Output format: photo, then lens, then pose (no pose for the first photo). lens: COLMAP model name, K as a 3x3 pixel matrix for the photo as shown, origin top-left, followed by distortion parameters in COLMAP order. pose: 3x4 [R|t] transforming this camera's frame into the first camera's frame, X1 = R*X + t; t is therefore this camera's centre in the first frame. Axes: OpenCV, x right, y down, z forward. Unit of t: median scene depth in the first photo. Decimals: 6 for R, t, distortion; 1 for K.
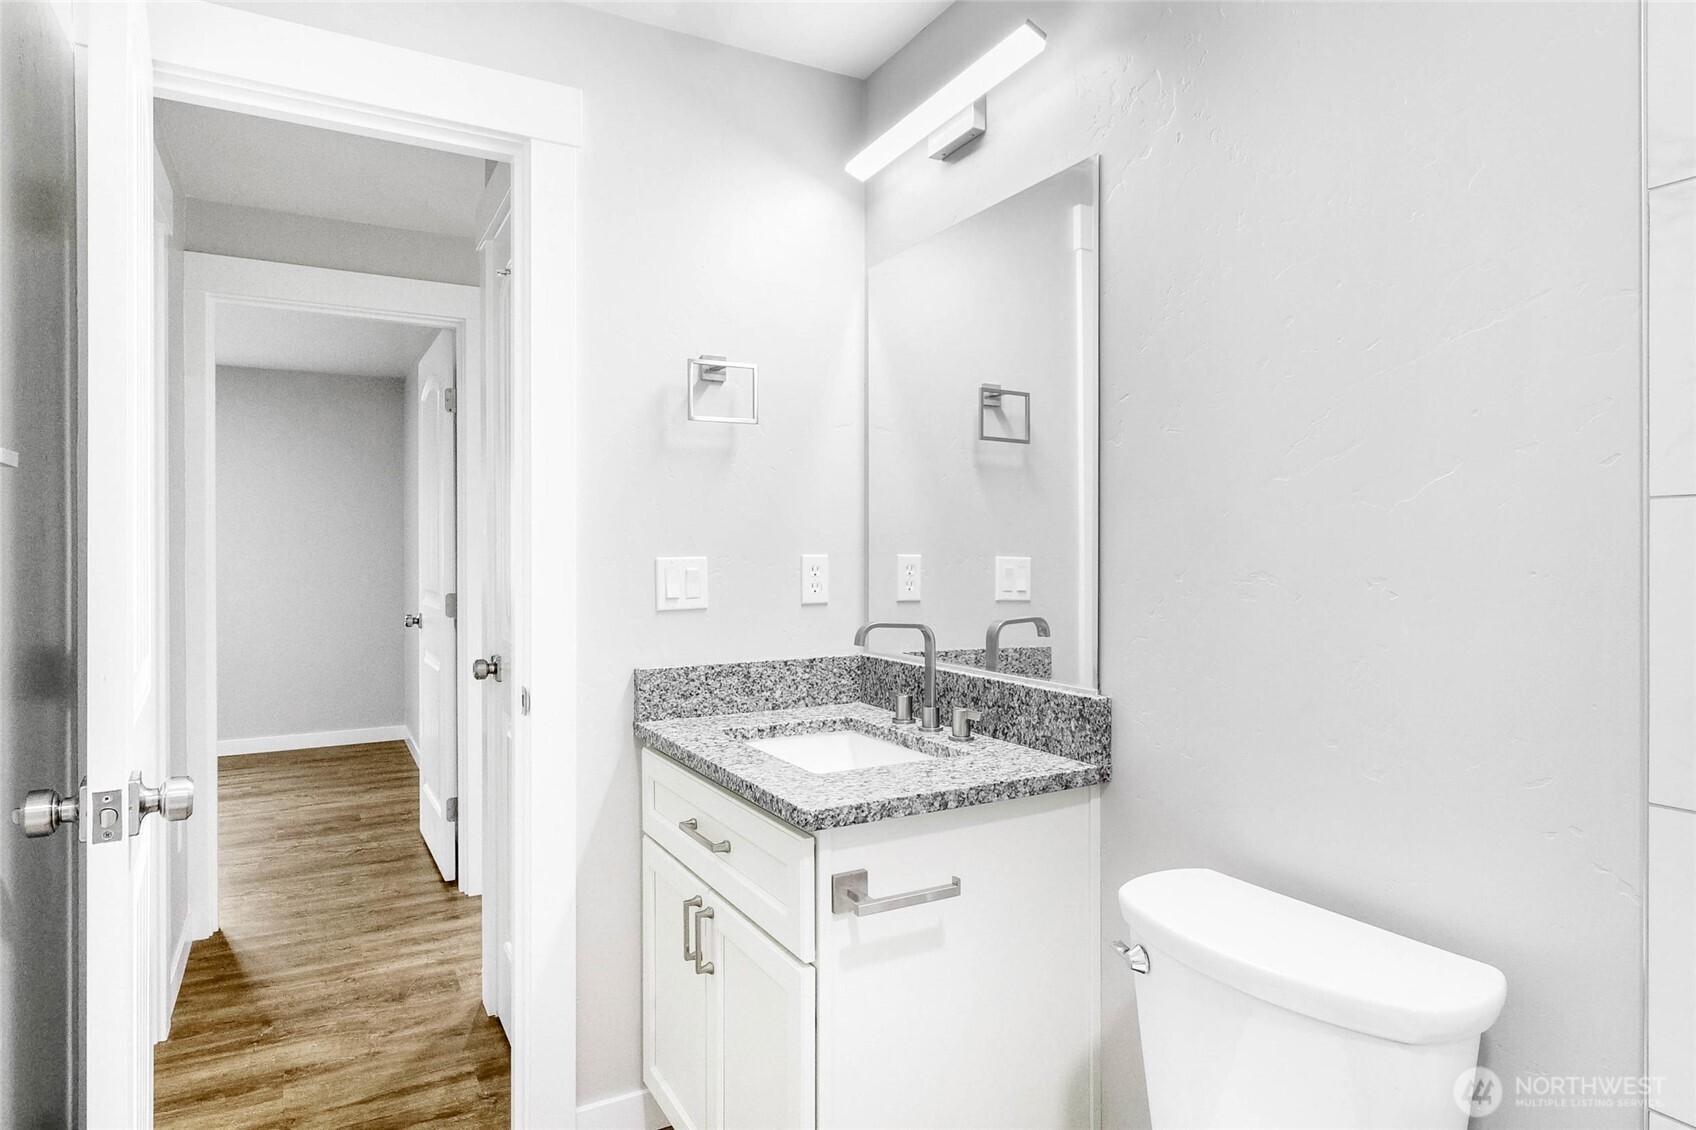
lens RADIAL K [[963.2, 0, 843.9], [0, 963.2, 560.6], [0, 0, 1]] dist [0.000363, 0.000024]
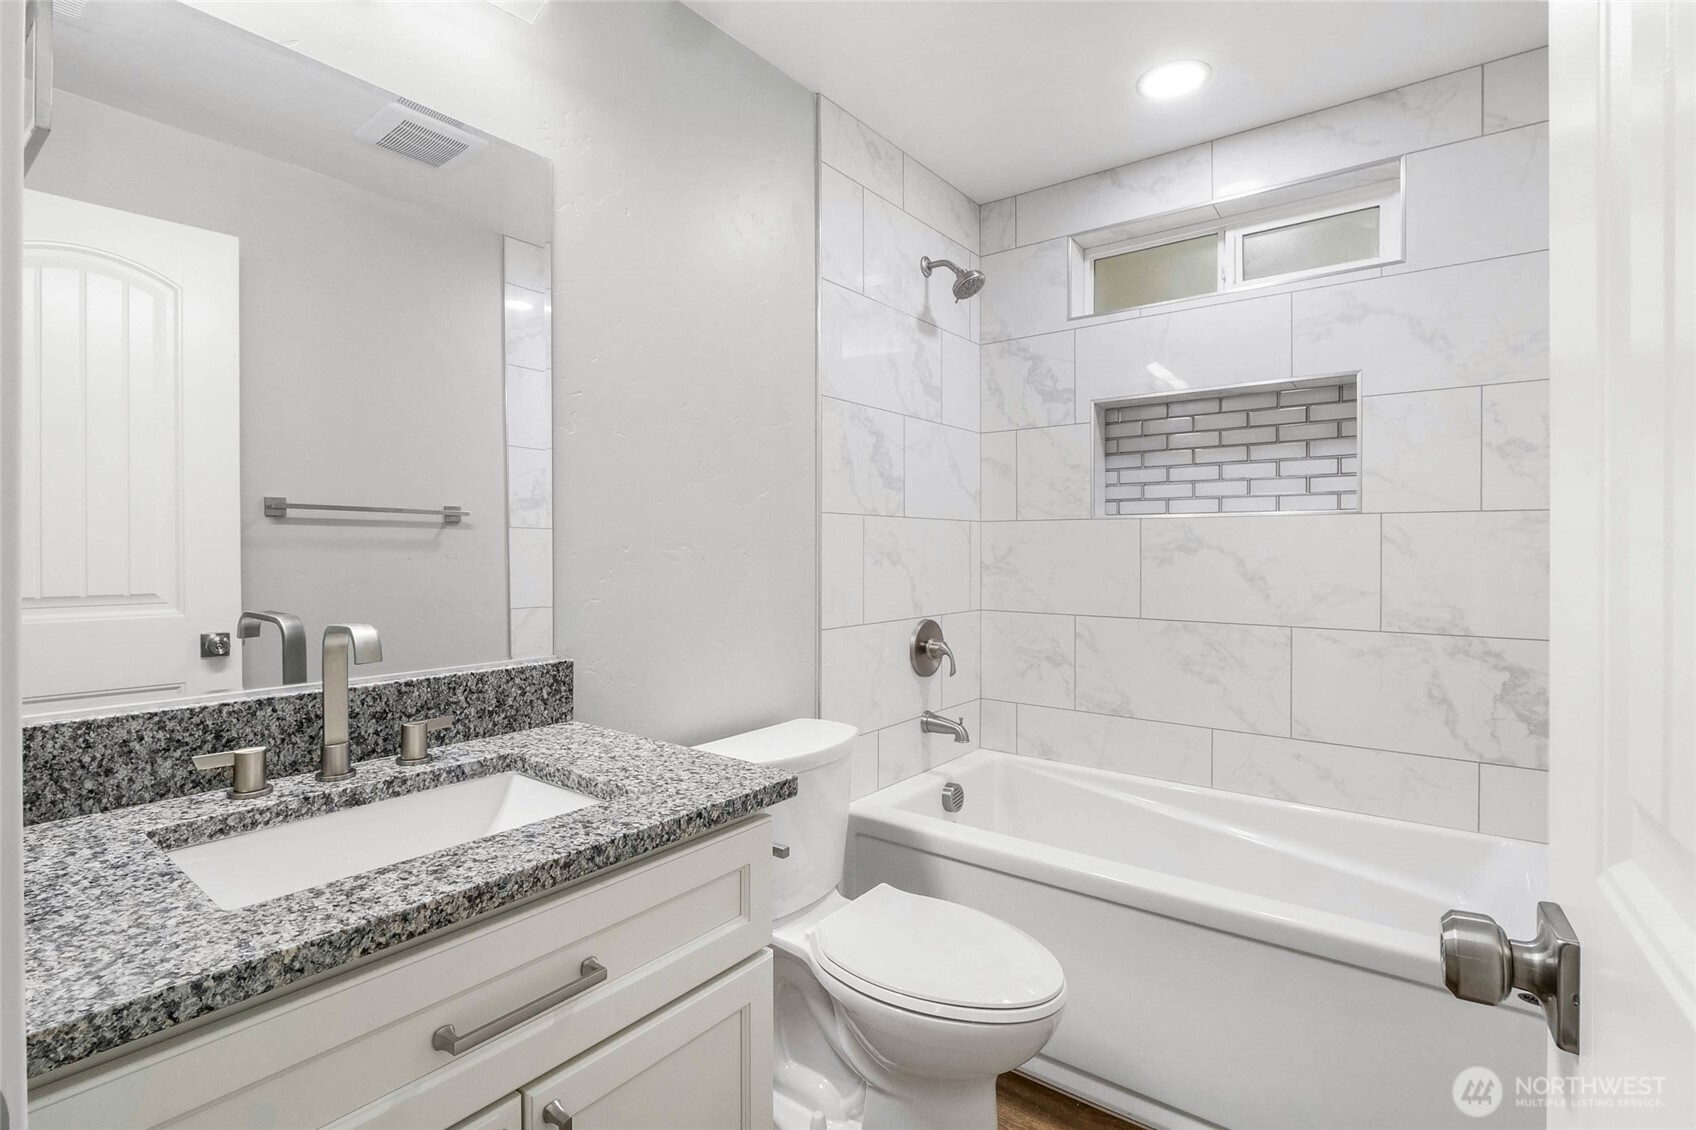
lens RADIAL K [[797.0, 0, 844.3], [0, 797.0, 553.8], [0, 0, 1]] dist [-0.000943, -0.000701]
pose [[-0.389696, -0.012466, 0.920859, -0.637601], [0.002339, 0.999892, 0.014526, 0.008637], [-0.920940, 0.007815, -0.389625, 0.977916]]
